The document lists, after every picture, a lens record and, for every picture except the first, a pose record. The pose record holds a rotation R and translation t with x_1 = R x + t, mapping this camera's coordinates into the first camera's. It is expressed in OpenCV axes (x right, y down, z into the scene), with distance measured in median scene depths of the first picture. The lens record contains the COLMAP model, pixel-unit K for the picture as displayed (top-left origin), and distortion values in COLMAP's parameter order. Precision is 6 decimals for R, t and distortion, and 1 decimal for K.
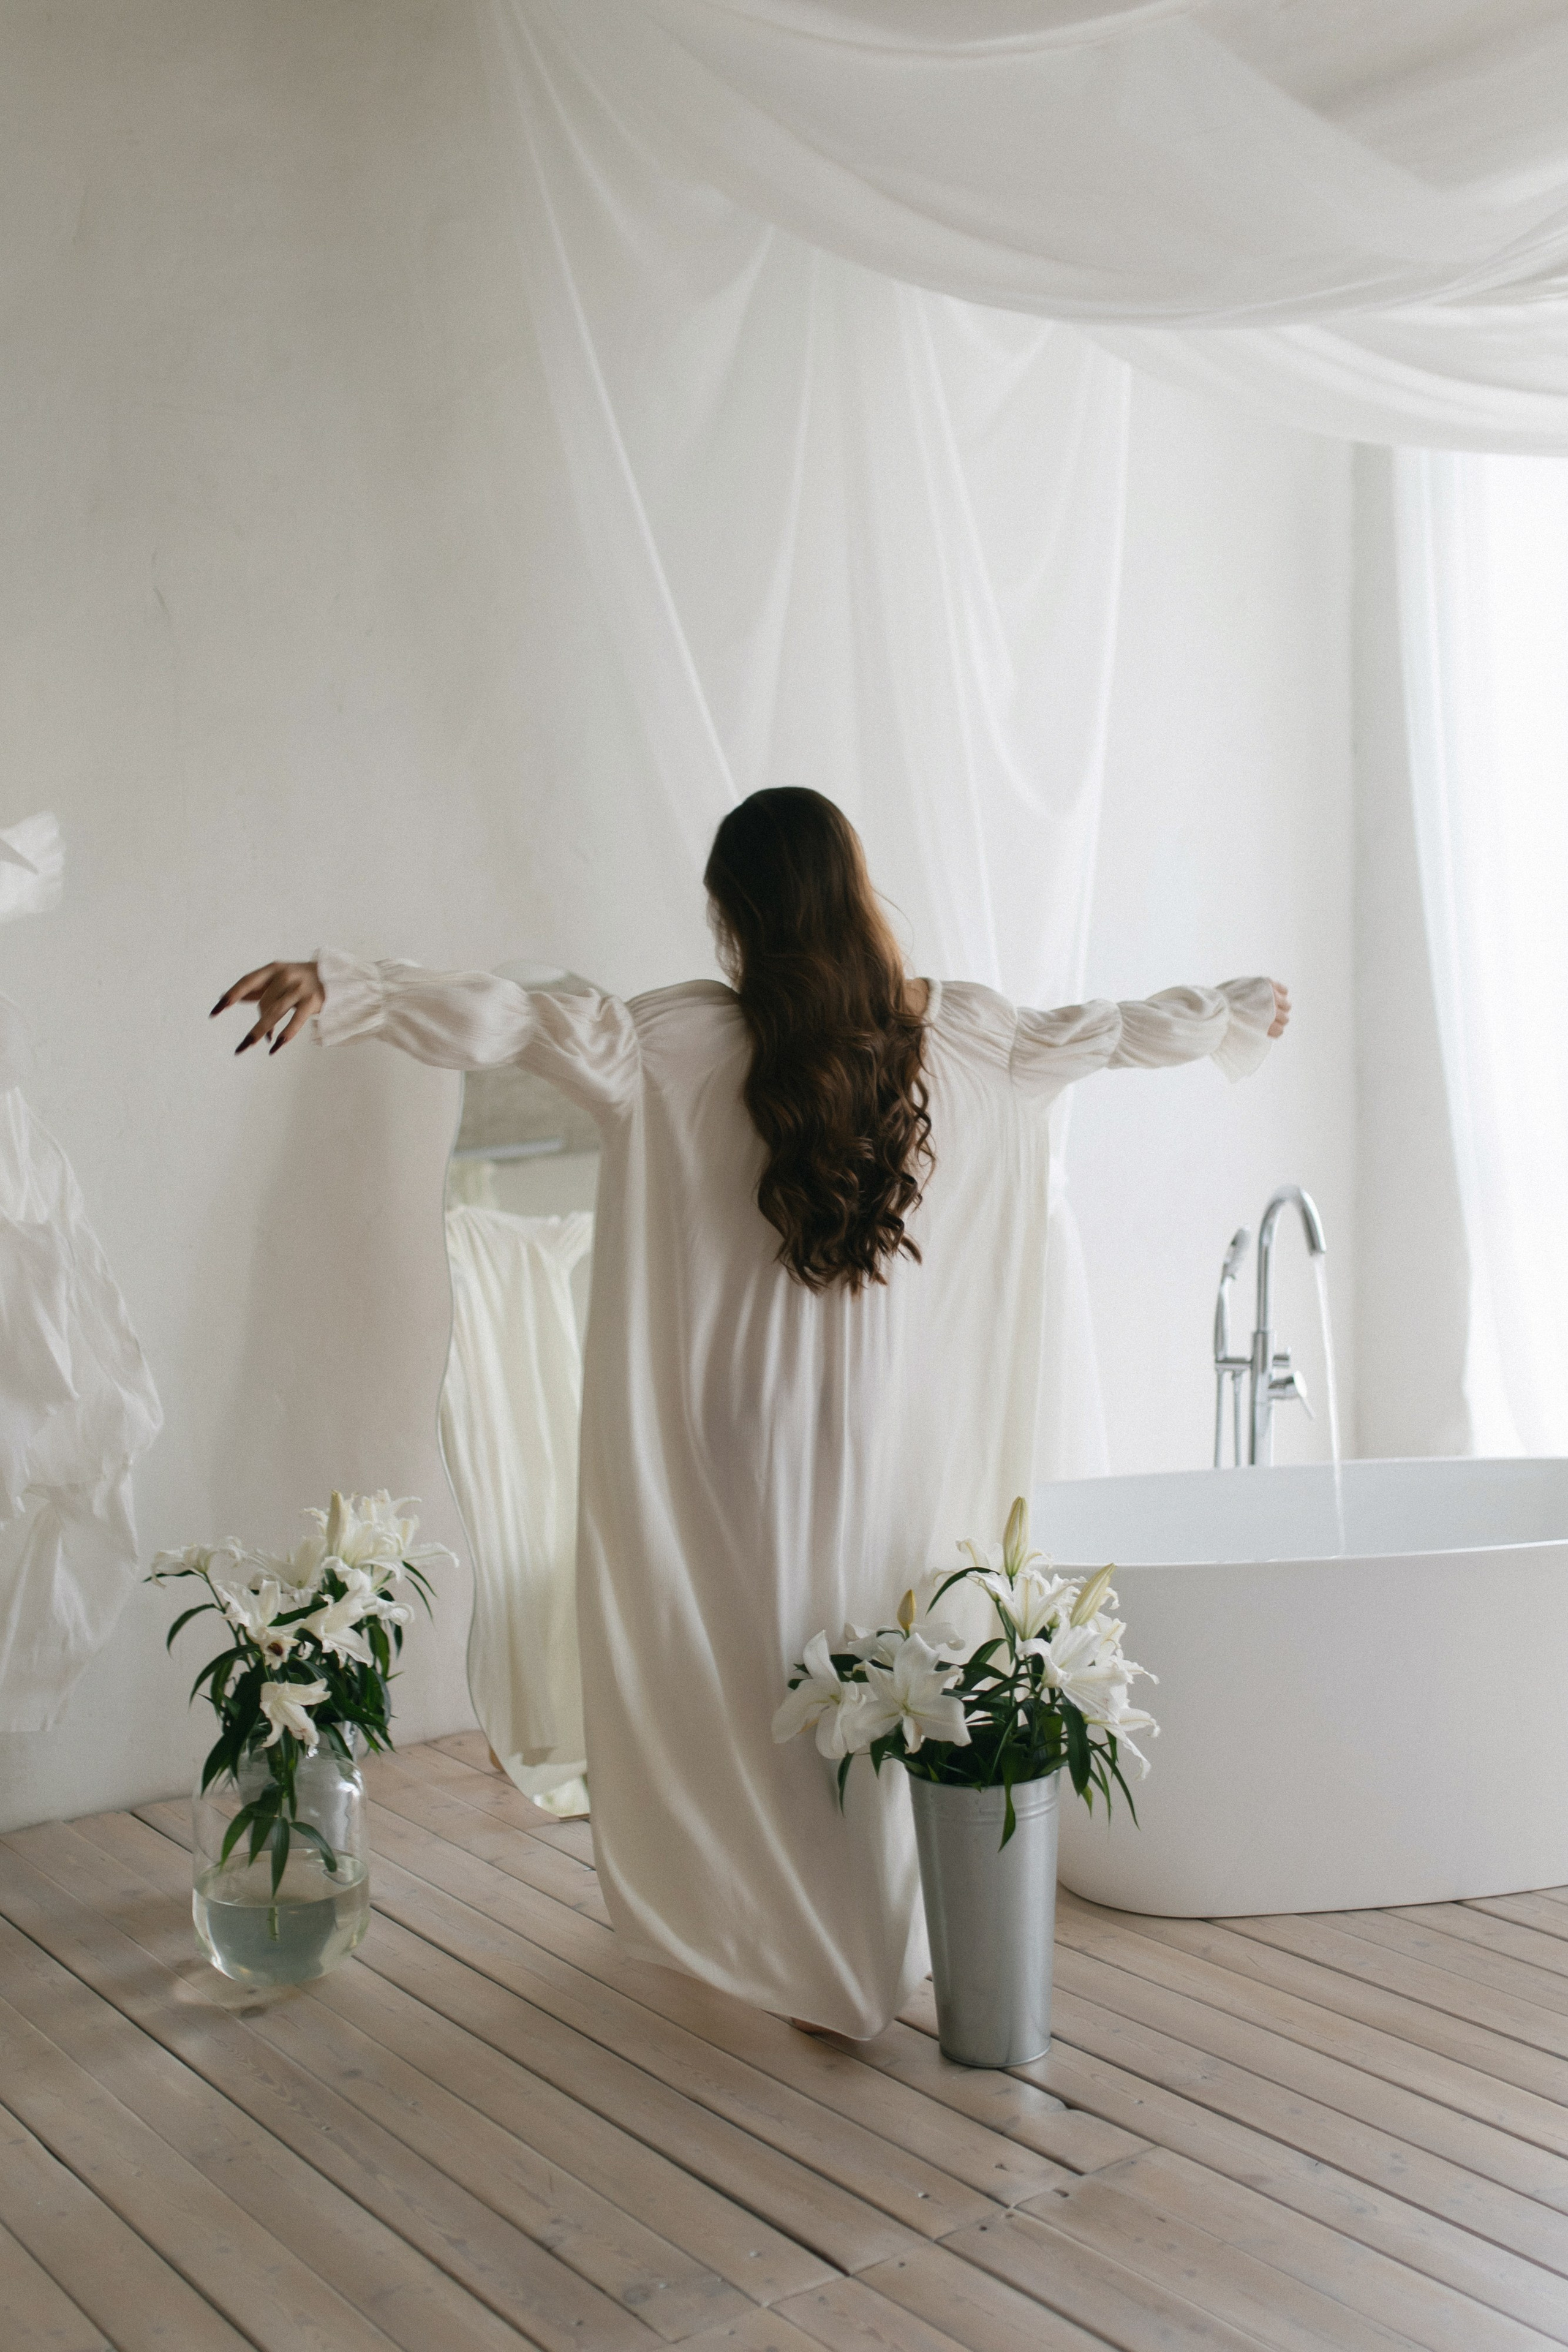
lens RADIAL K [[2593.2, 0, 783.9], [0, 2593.2, 1240.7], [0, 0, 1]] dist [-0.006035, 0.016247]
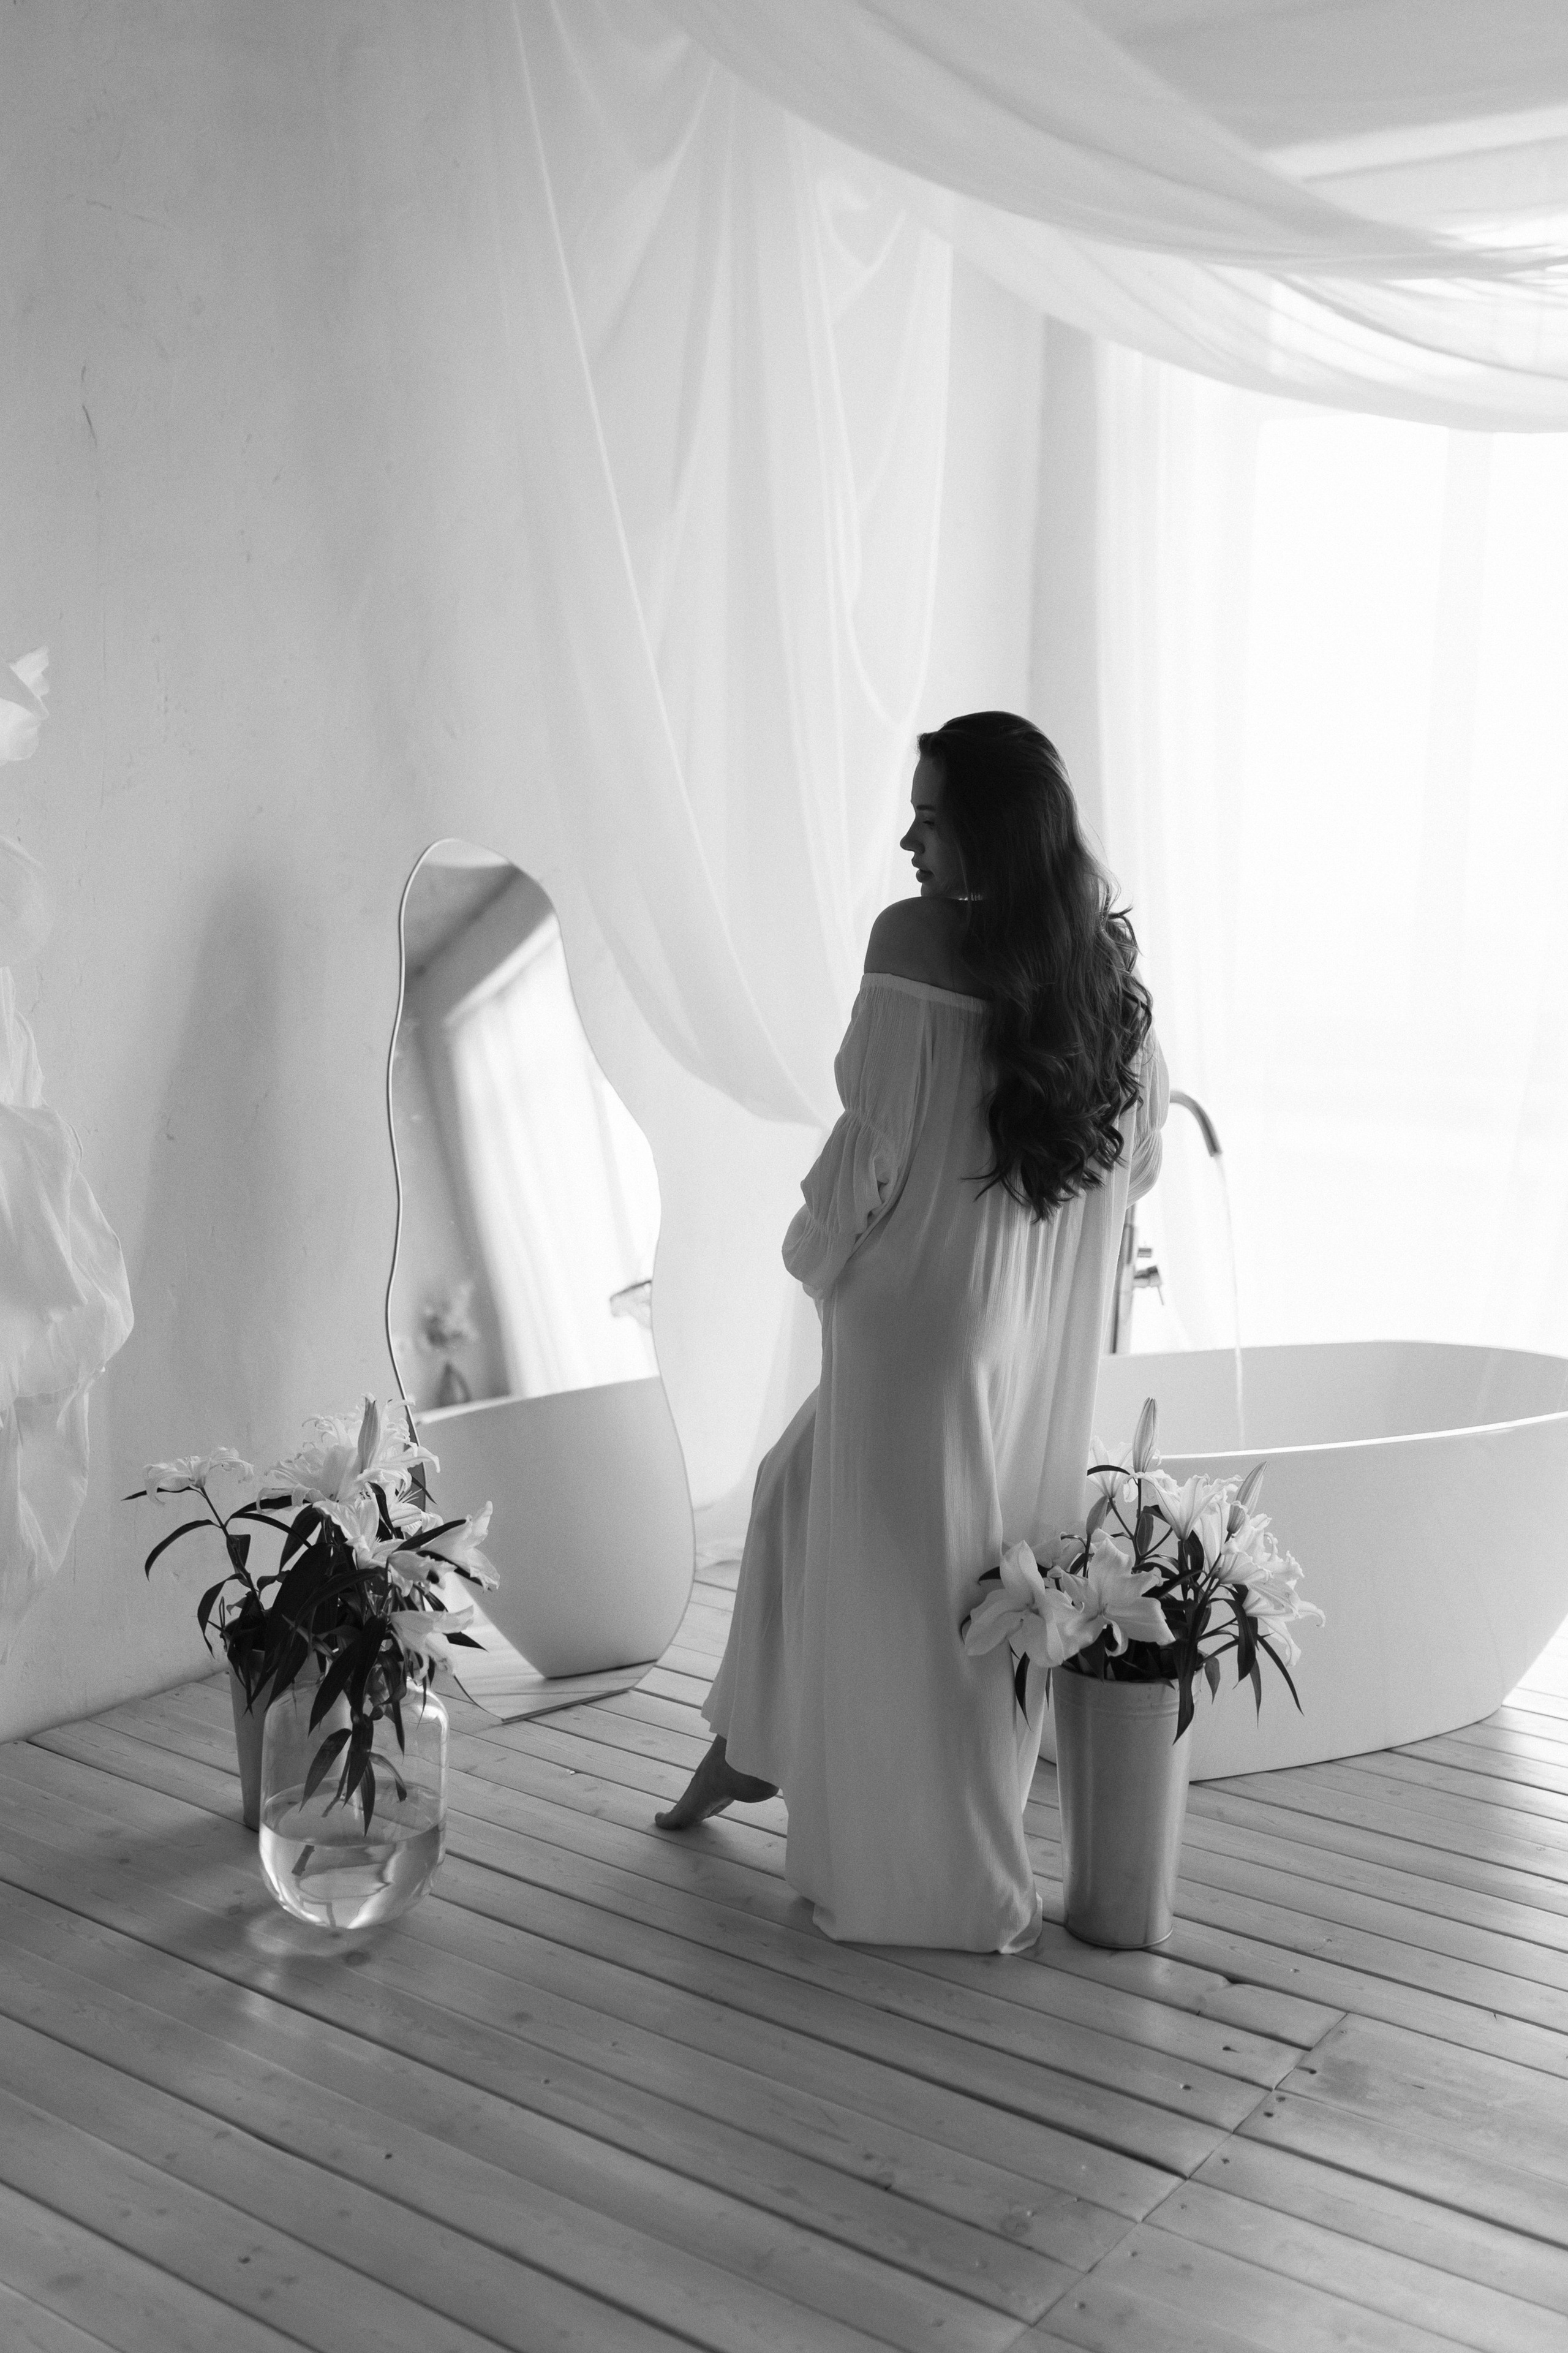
lens RADIAL K [[2382.3, 0, 783.3], [0, 2382.3, 1212.2], [0, 0, 1]] dist [-0.001623, -0.019384]
pose [[0.948078, 0.004672, 0.318004, -0.306858], [-0.019018, 0.998936, 0.042025, -0.010543], [-0.317469, -0.045891, 0.947158, 0.134591]]
